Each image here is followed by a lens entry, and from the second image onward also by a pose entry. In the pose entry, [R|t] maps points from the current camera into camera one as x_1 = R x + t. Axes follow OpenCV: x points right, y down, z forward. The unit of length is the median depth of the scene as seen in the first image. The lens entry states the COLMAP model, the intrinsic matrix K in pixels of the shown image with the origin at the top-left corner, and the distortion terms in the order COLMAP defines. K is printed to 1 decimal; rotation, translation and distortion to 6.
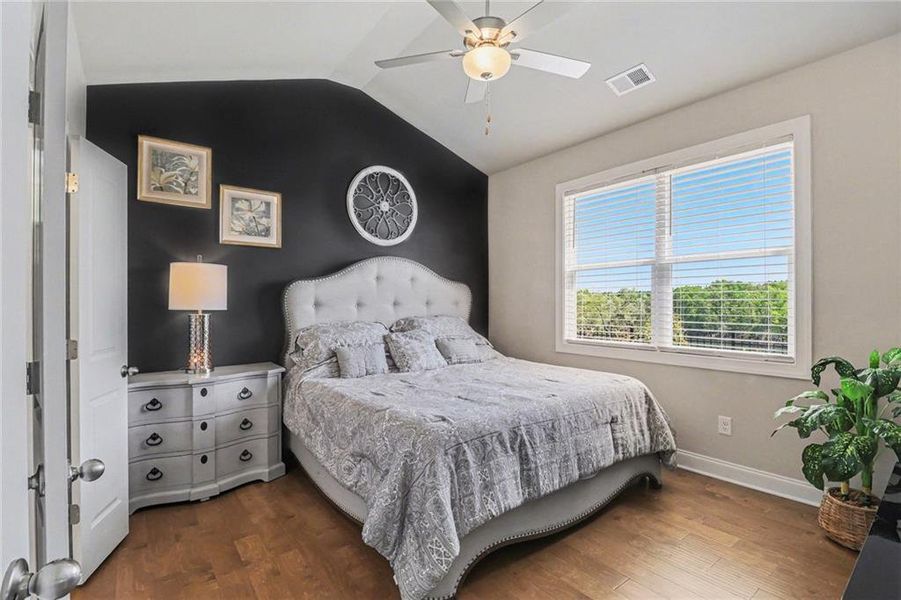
lens RADIAL K [[415.9, 0, 455.3], [0, 415.9, 301.2], [0, 0, 1]] dist [-0.010545, -0.006395]
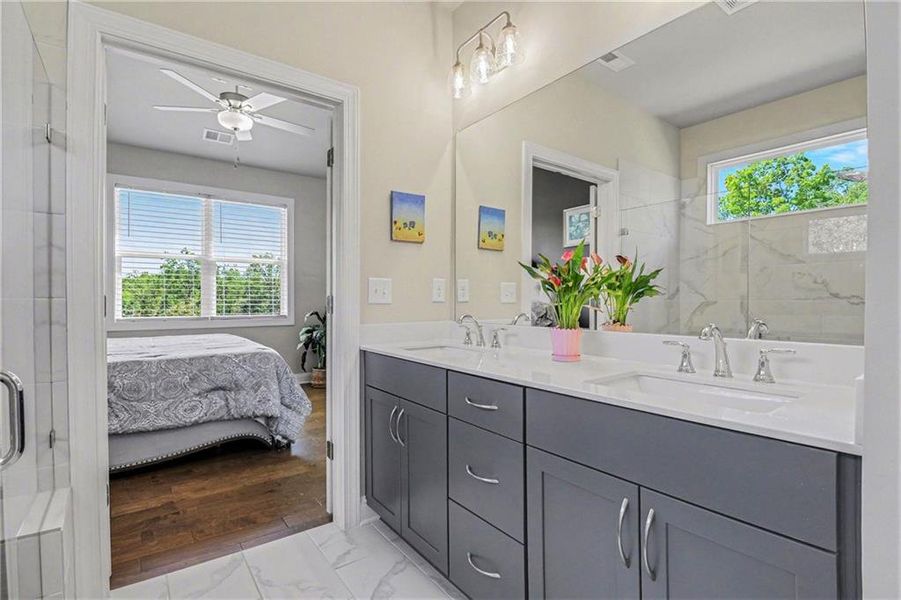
lens RADIAL K [[415.9, 0, 449.3], [0, 415.9, 300.4], [0, 0, 1]] dist [-0.010545, -0.006395]
pose [[0.010716, 0.000308, 0.999943, -0.970850], [-0.002349, 0.999997, -0.000283, 0.049979], [-0.999940, -0.002346, 0.010717, 0.134855]]
